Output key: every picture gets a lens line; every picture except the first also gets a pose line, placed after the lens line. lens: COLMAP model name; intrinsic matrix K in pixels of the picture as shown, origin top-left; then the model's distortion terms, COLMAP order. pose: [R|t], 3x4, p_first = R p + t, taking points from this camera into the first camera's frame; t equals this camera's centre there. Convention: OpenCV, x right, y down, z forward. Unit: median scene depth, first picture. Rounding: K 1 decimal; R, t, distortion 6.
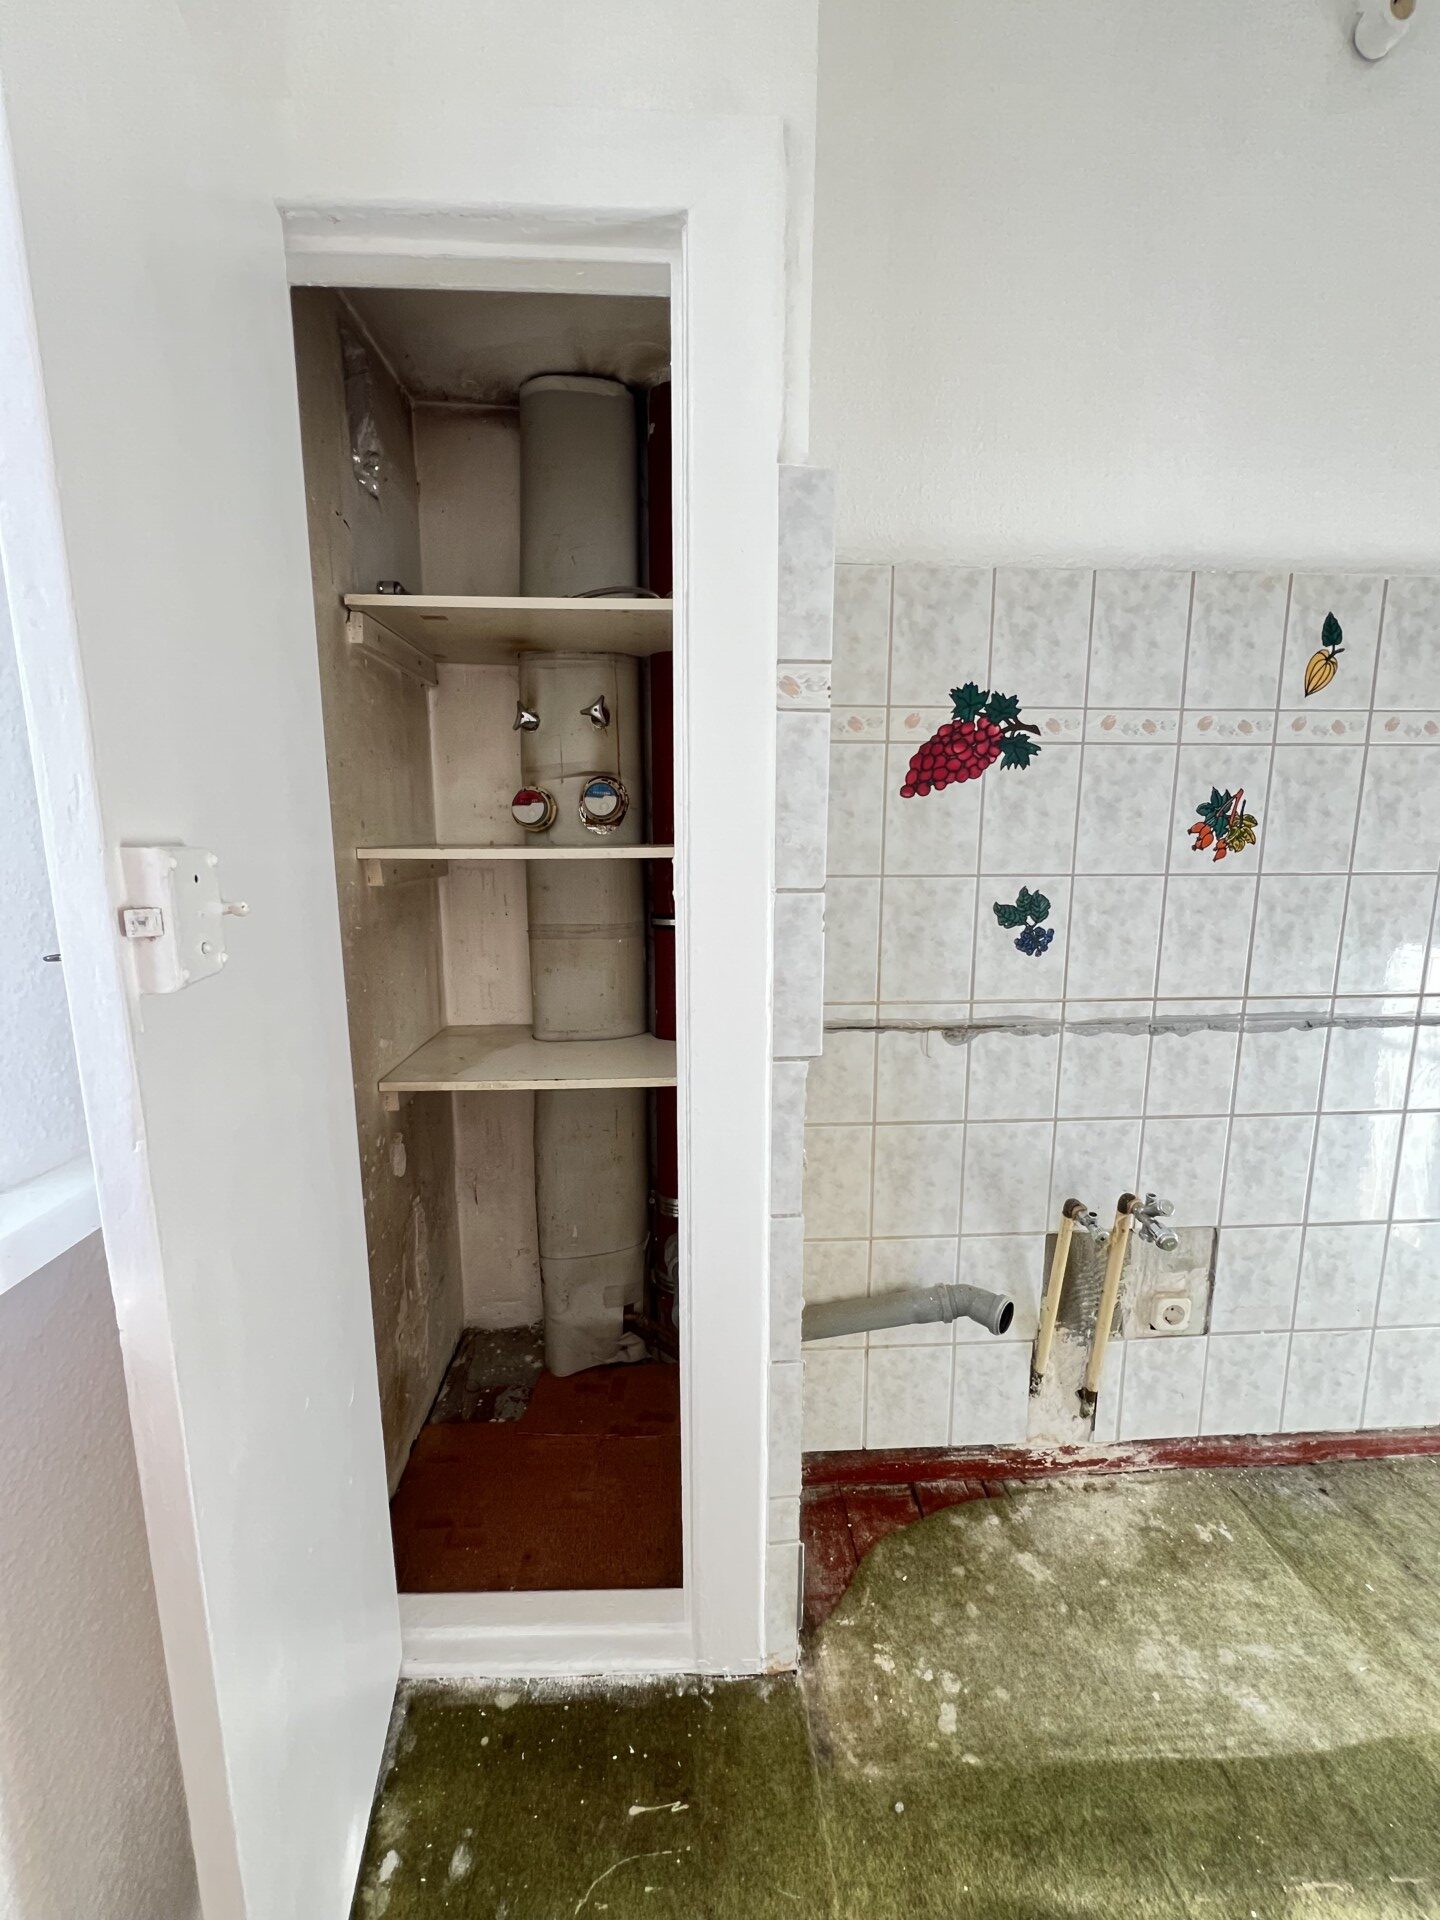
lens RADIAL K [[752.1, 0, 719.1], [0, 752.1, 971.2], [0, 0, 1]] dist [-0.001532, 0.000169]
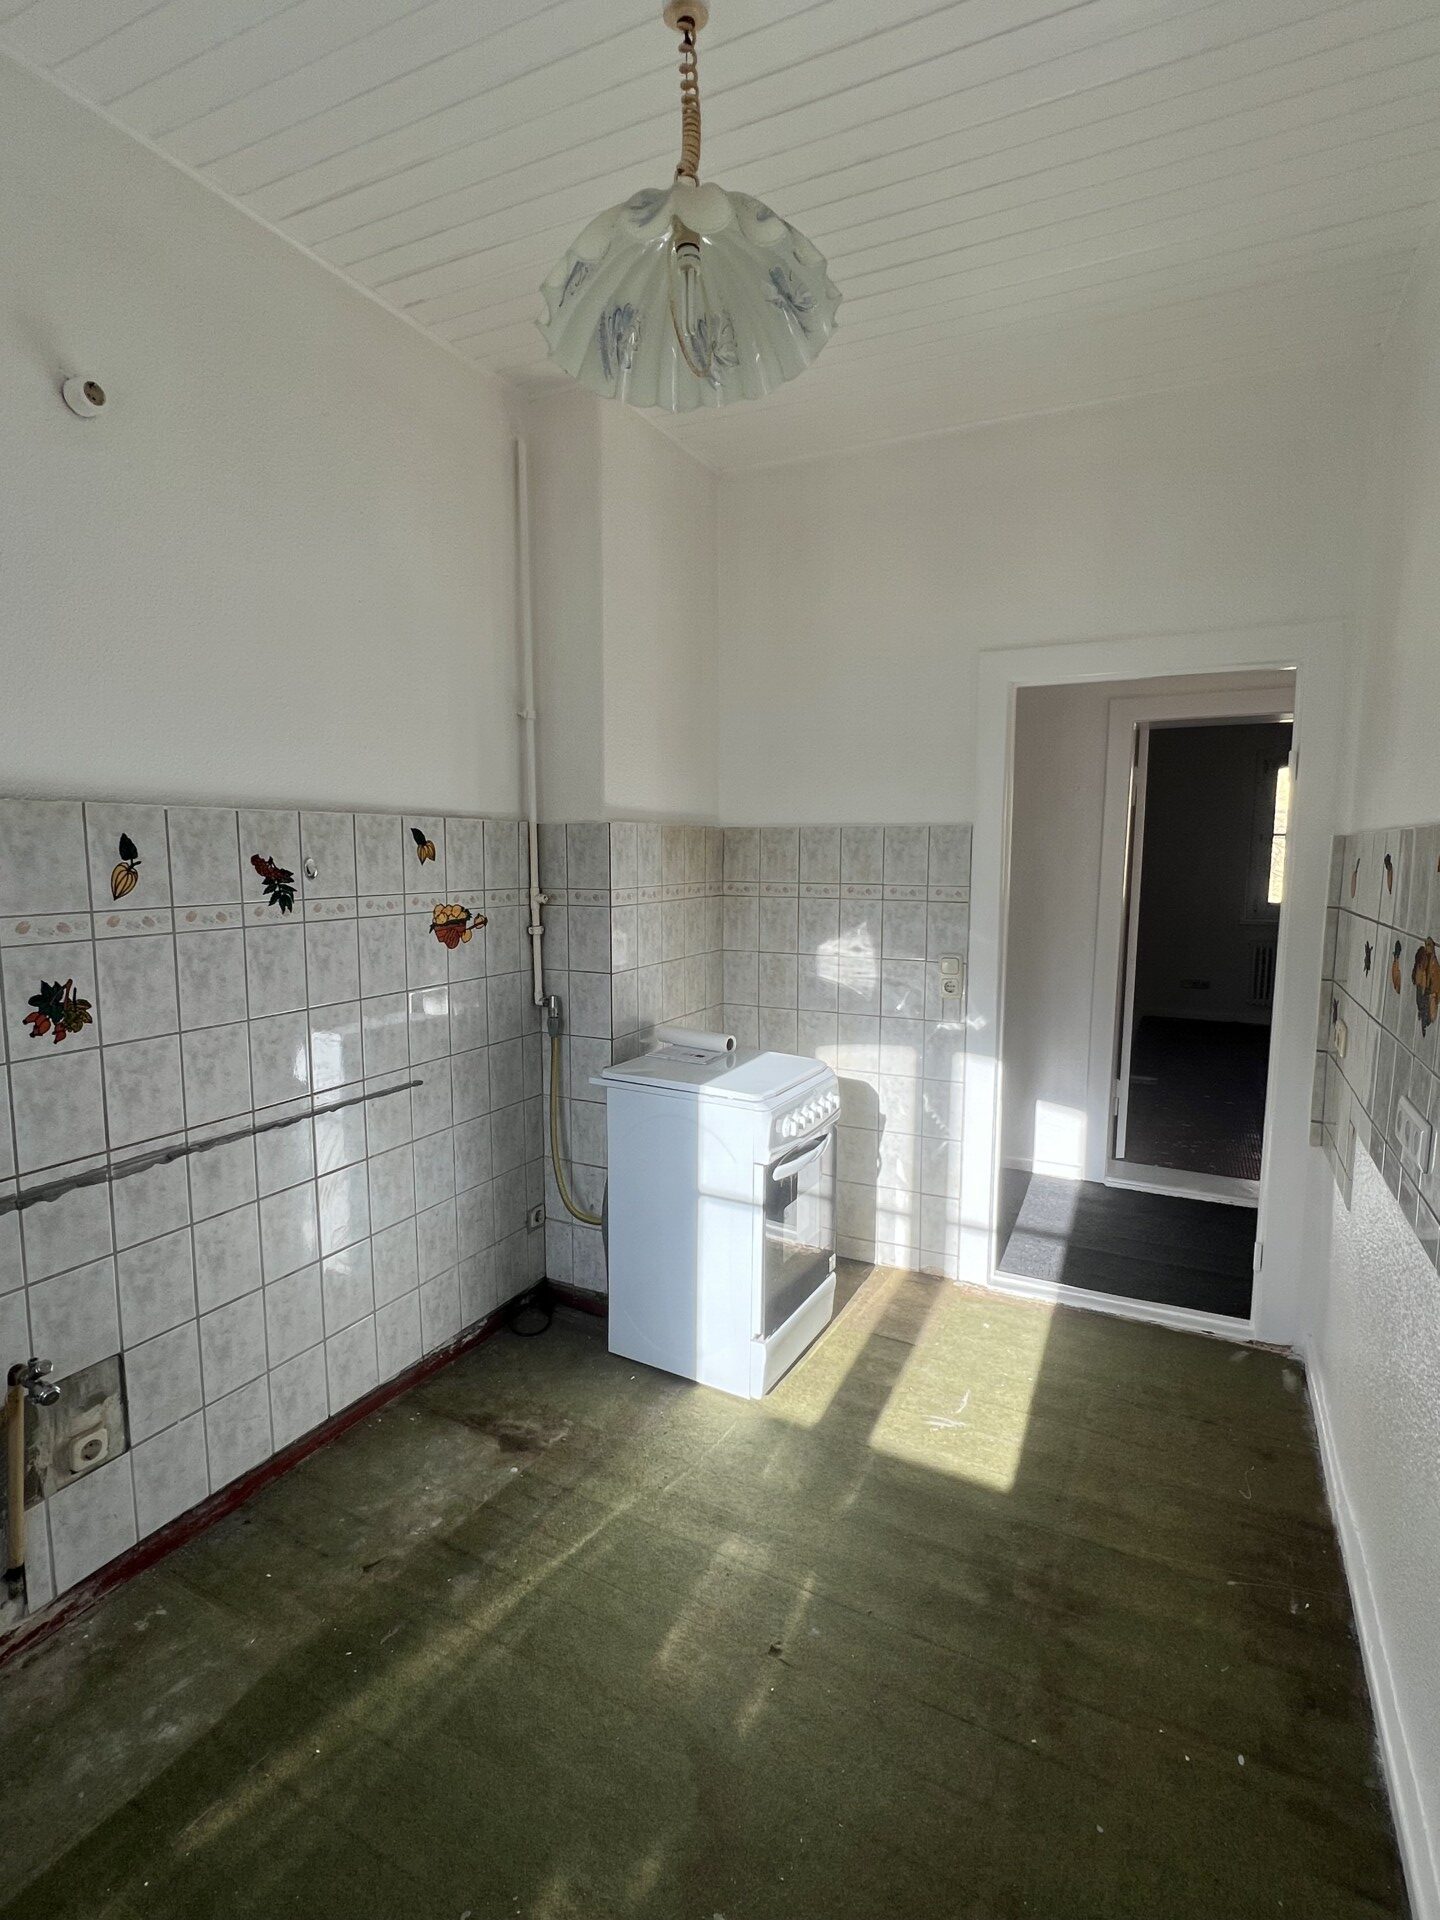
lens RADIAL K [[923.2, 0, 713.1], [0, 923.2, 957.6], [0, 0, 1]] dist [-0.001290, 0.000543]
pose [[0.506506, -0.095210, 0.856964, -0.014093], [0.126305, 0.991356, 0.035490, -0.192493], [-0.852936, 0.090263, 0.514153, -0.546880]]
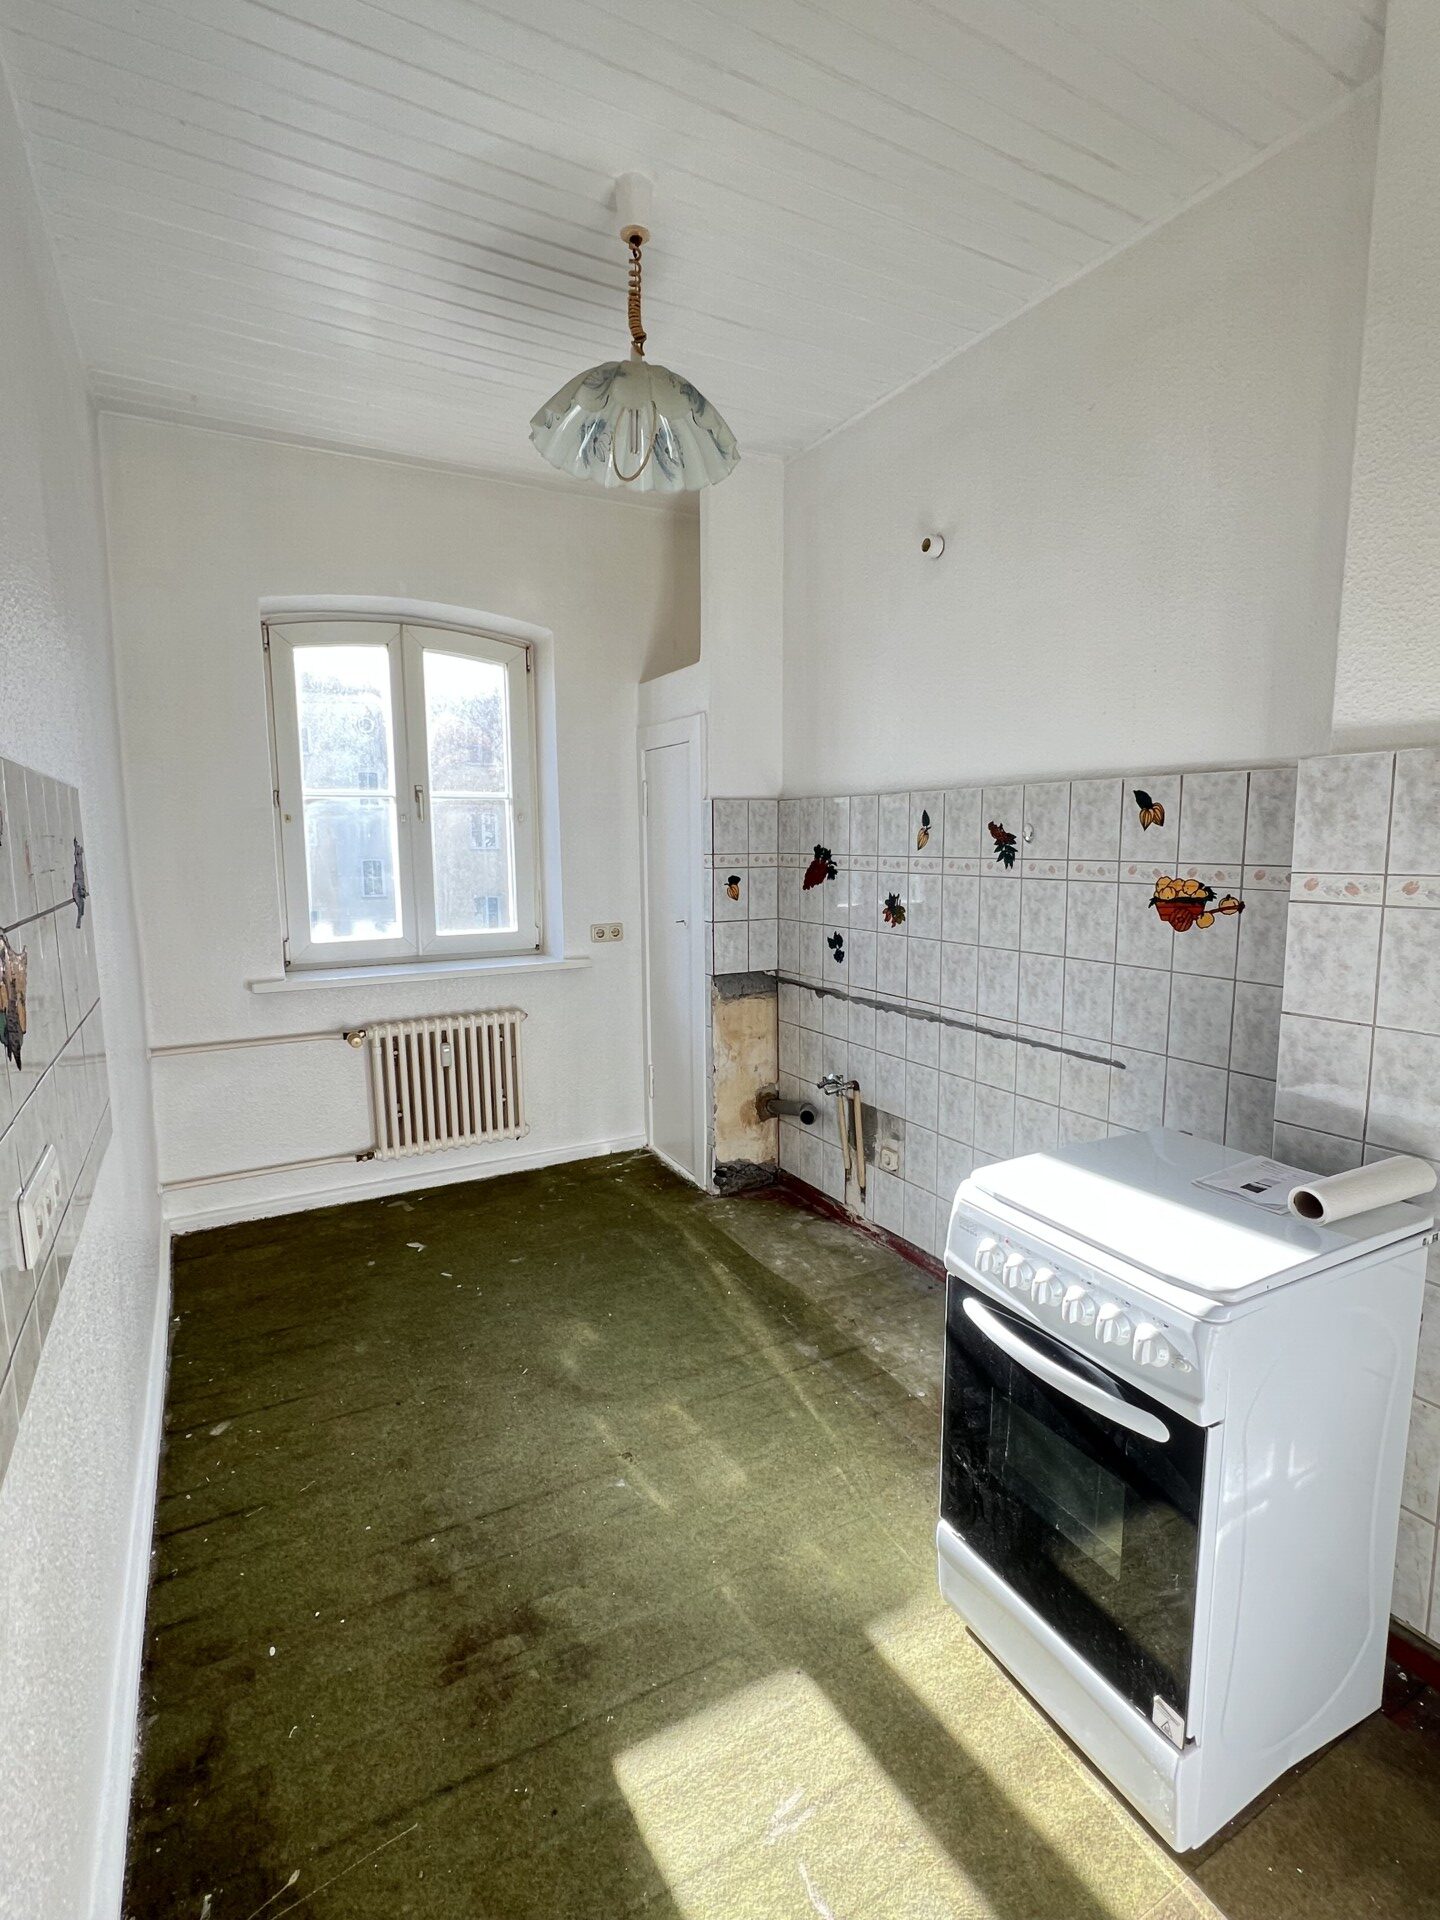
lens RADIAL K [[923.2, 0, 708.4], [0, 923.2, 955.6], [0, 0, 1]] dist [-0.001290, 0.000543]
pose [[0.432144, 0.116611, -0.894233, 2.622372], [-0.132624, 0.989041, 0.064883, -0.162897], [0.891999, 0.090558, 0.442874, -0.538120]]
